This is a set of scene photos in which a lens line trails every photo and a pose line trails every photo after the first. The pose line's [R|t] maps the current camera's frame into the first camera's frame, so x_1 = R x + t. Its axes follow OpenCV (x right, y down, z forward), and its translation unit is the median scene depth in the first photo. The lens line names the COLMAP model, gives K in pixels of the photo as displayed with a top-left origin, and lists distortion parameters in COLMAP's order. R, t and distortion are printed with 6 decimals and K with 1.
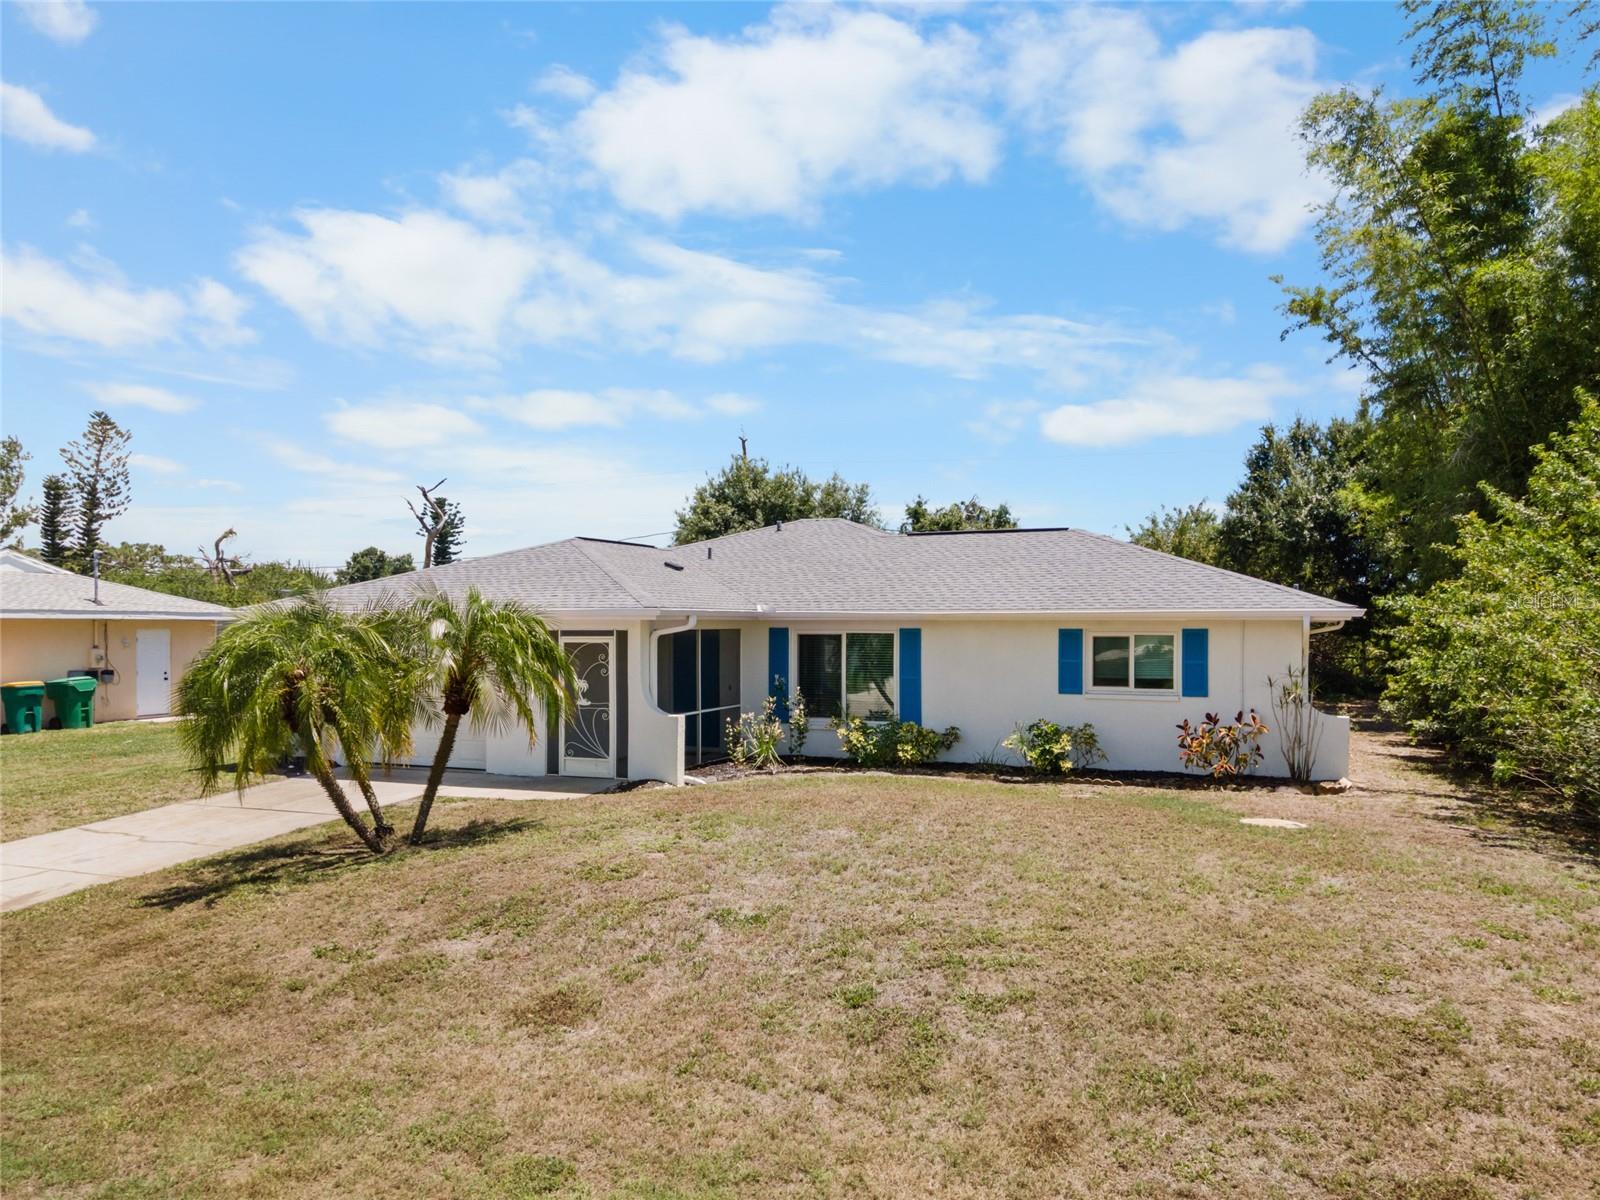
lens RADIAL K [[1202.7, 0, 800.0], [0, 1202.7, 600.0], [0, 0, 1]] dist [0.008600, 0.091208]
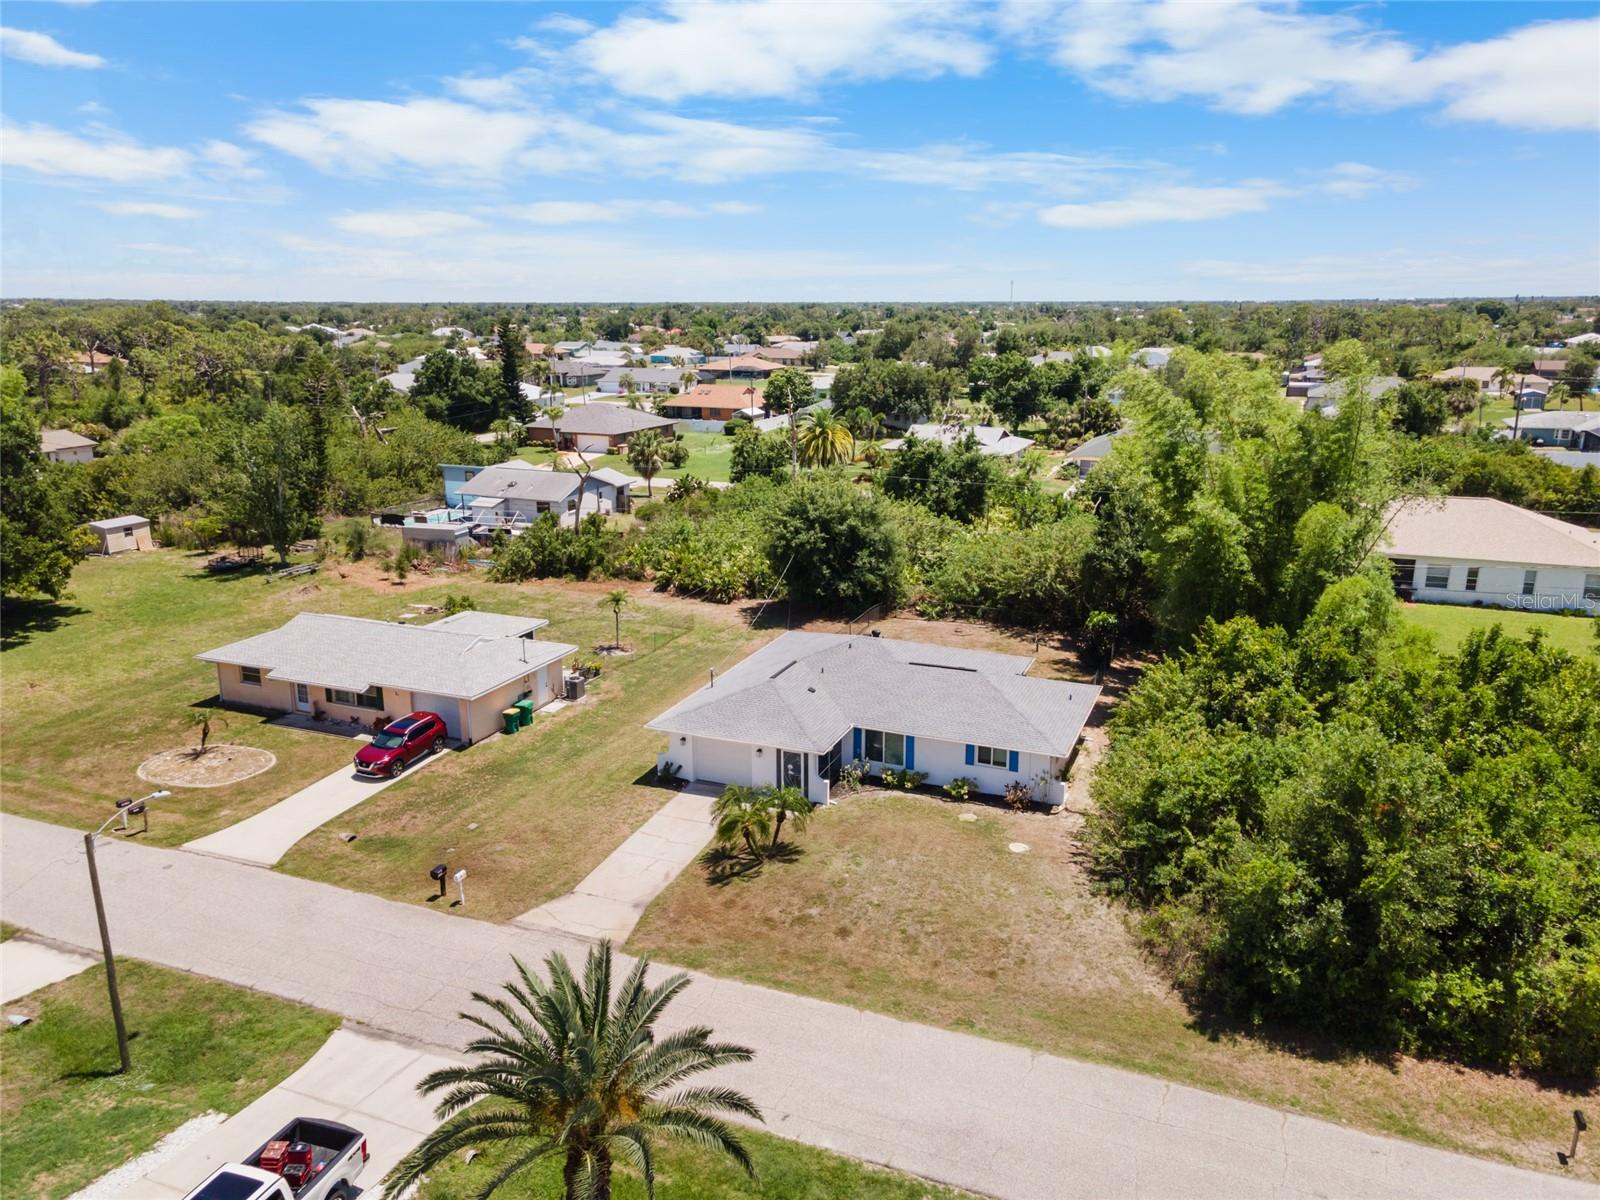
lens RADIAL K [[1163.4, 0, 800.0], [0, 1163.4, 600.0], [0, 0, 1]] dist [0.019600, 0.048994]
pose [[0.999912, -0.005186, 0.012185, -0.187509], [0.001736, 0.963534, 0.267580, -0.993054], [-0.013128, -0.267535, 0.963459, -1.433095]]
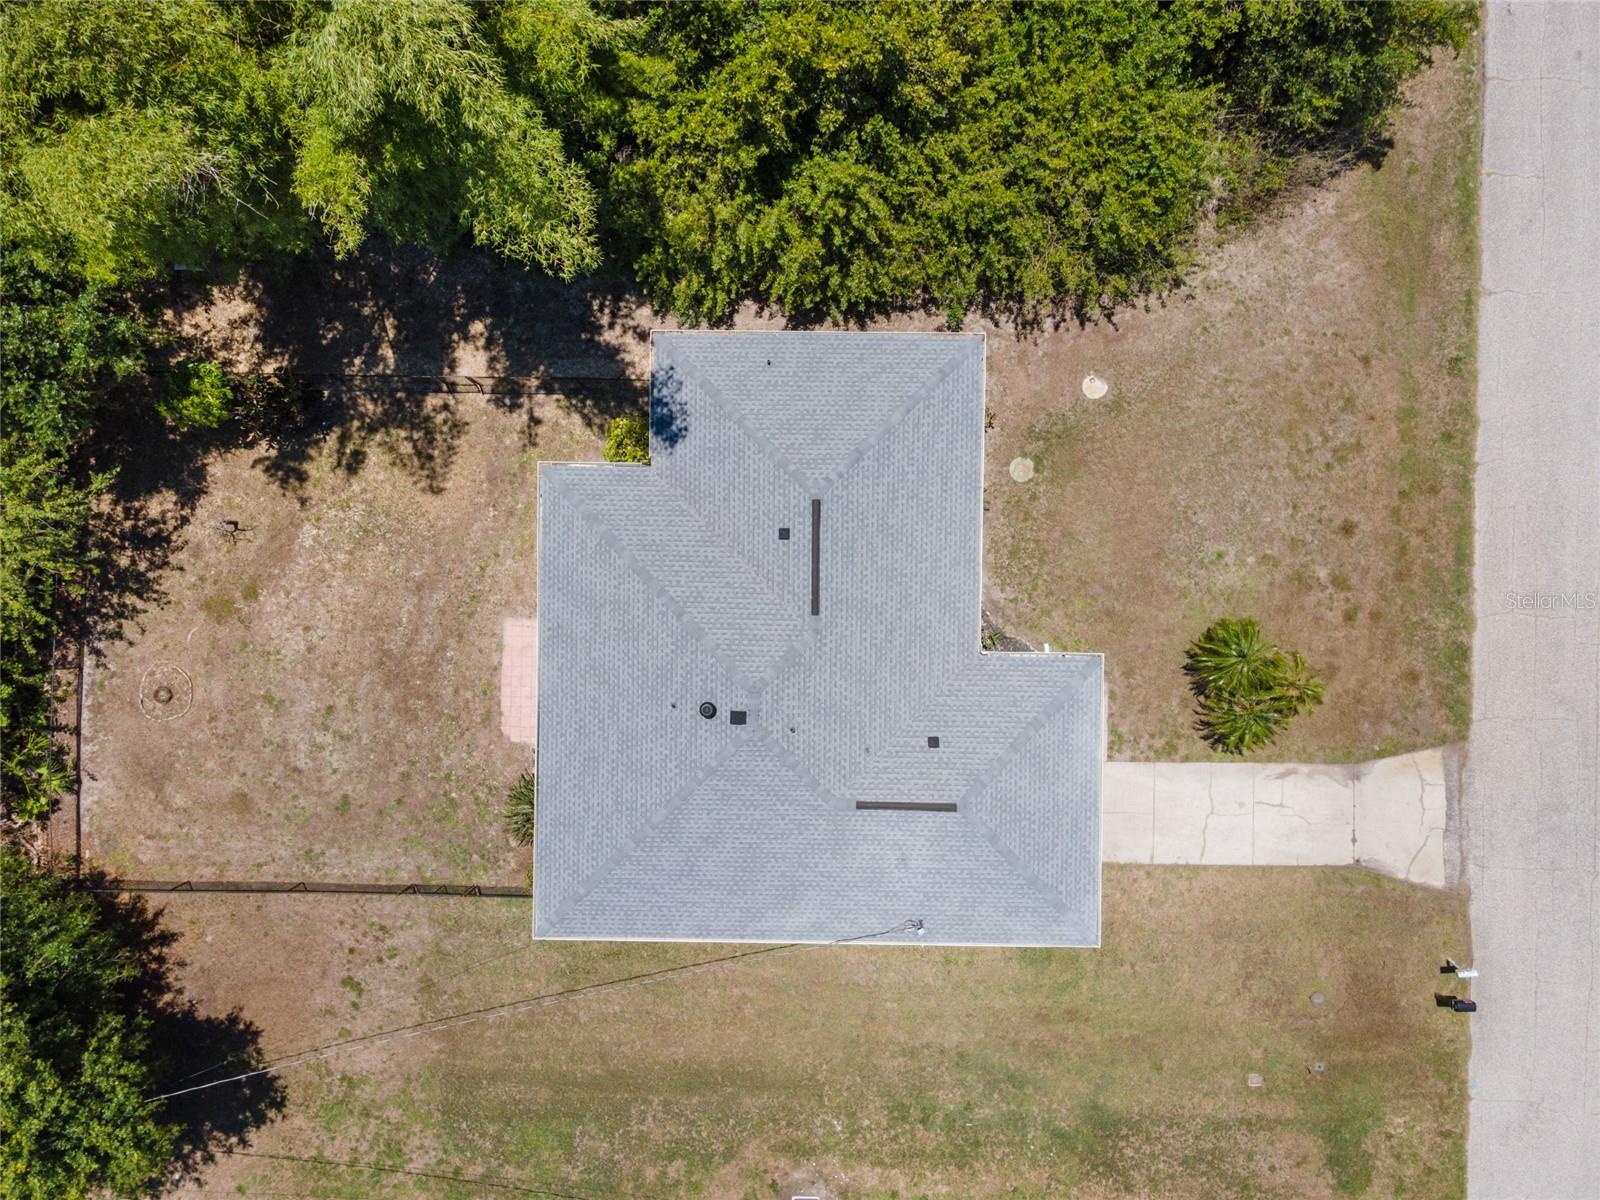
lens RADIAL K [[1202.7, 0, 800.0], [0, 1202.7, 600.0], [0, 0, 1]] dist [0.008600, 0.091208]
pose [[-0.379720, -0.925097, -0.002864, 0.153911], [-0.011538, 0.001640, 0.999932, -1.839070], [-0.925029, 0.379727, -0.011296, 1.334811]]
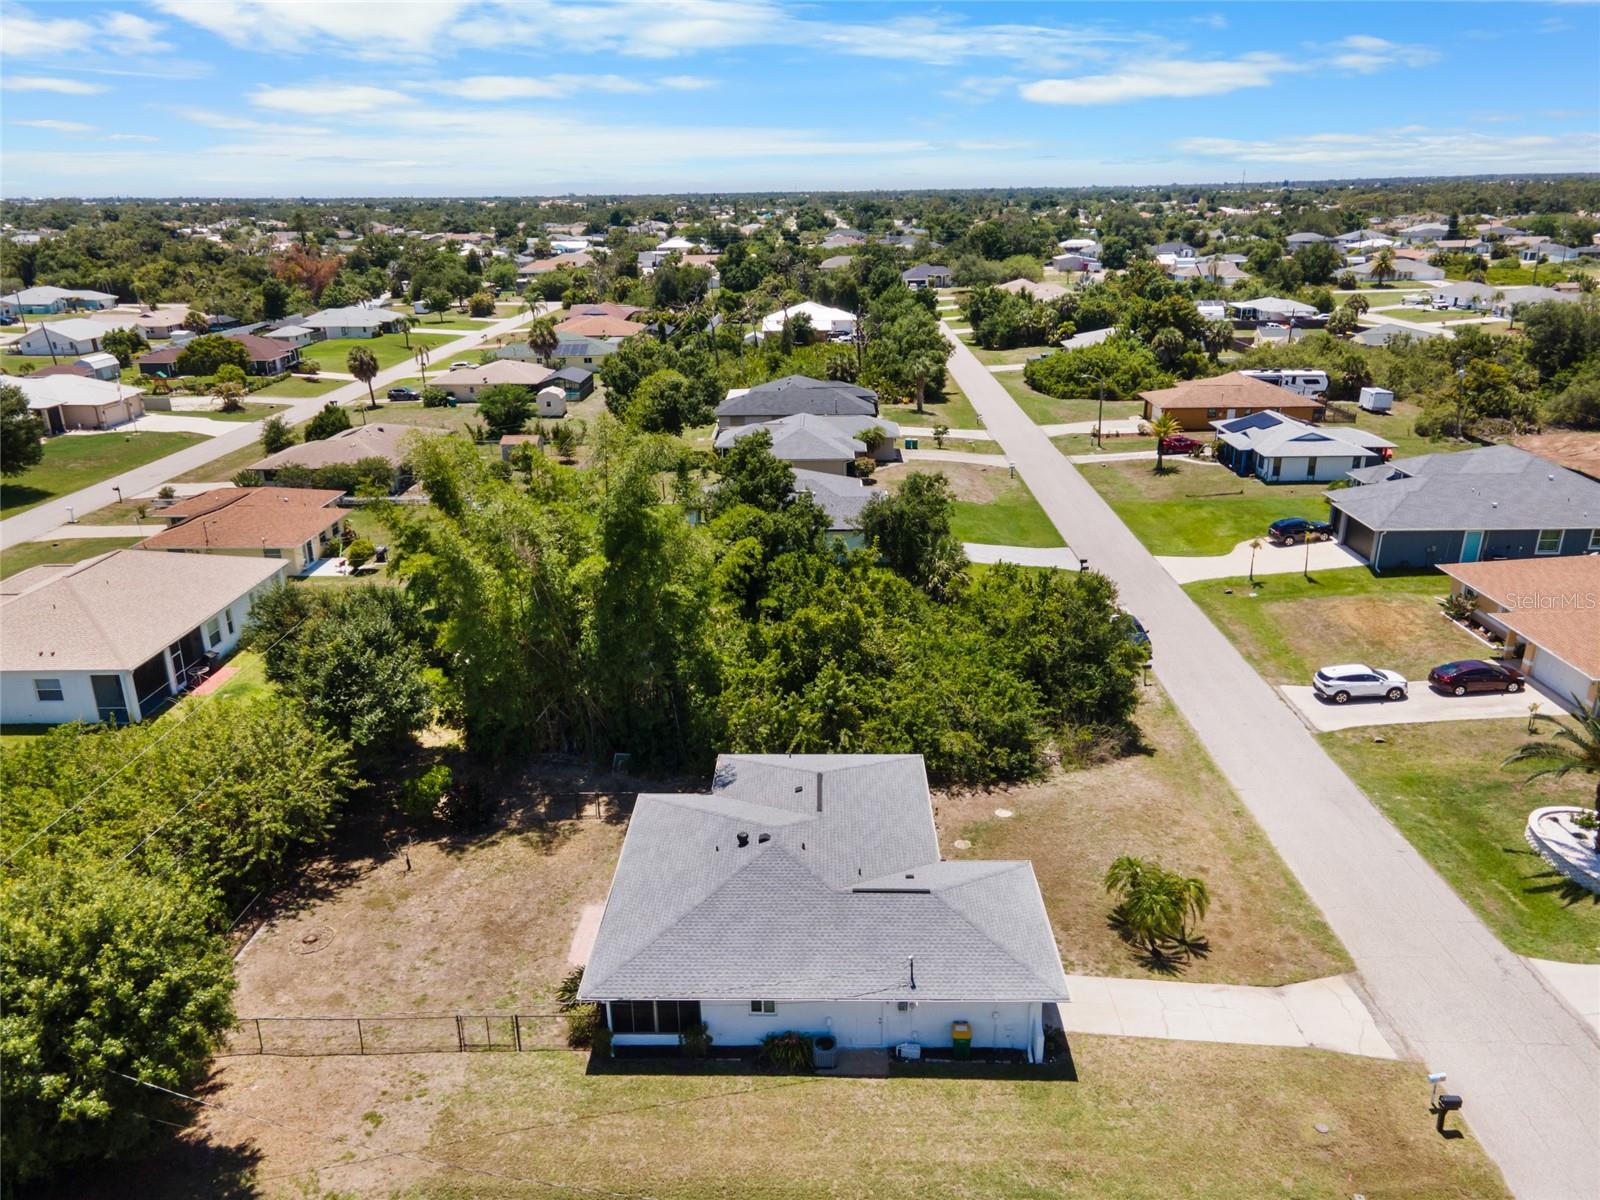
lens RADIAL K [[1163.4, 0, 800.0], [0, 1163.4, 600.0], [0, 0, 1]] dist [0.019600, 0.048994]
pose [[-0.372477, -0.303097, 0.877151, -1.917288], [-0.005657, 0.945887, 0.324446, -1.309931], [-0.928024, 0.115886, -0.354035, 2.172812]]
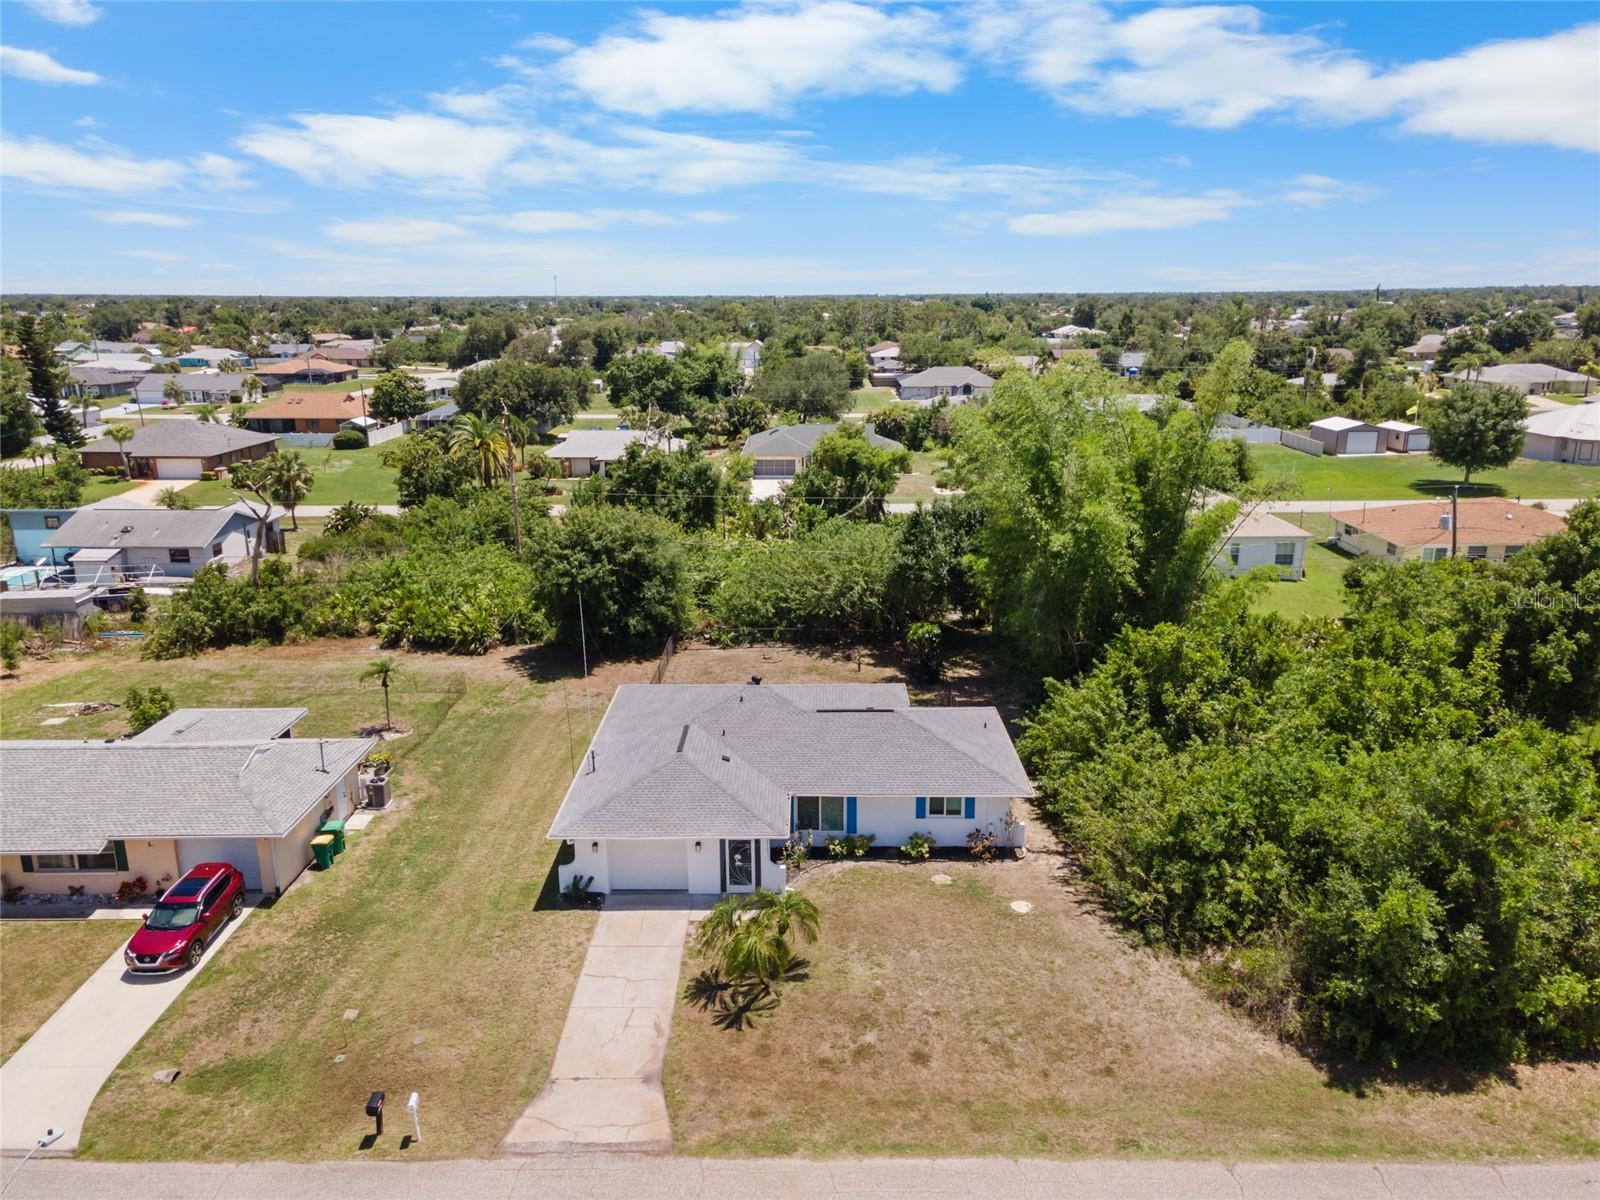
lens RADIAL K [[1165.5, 0, 800.0], [0, 1165.5, 600.0], [0, 0, 1]] dist [0.006756, 0.065775]
pose [[0.923018, -0.102473, 0.370860, -0.840747], [-0.002495, 0.962267, 0.272097, -1.001988], [-0.384749, -0.252076, 0.887934, -0.897308]]
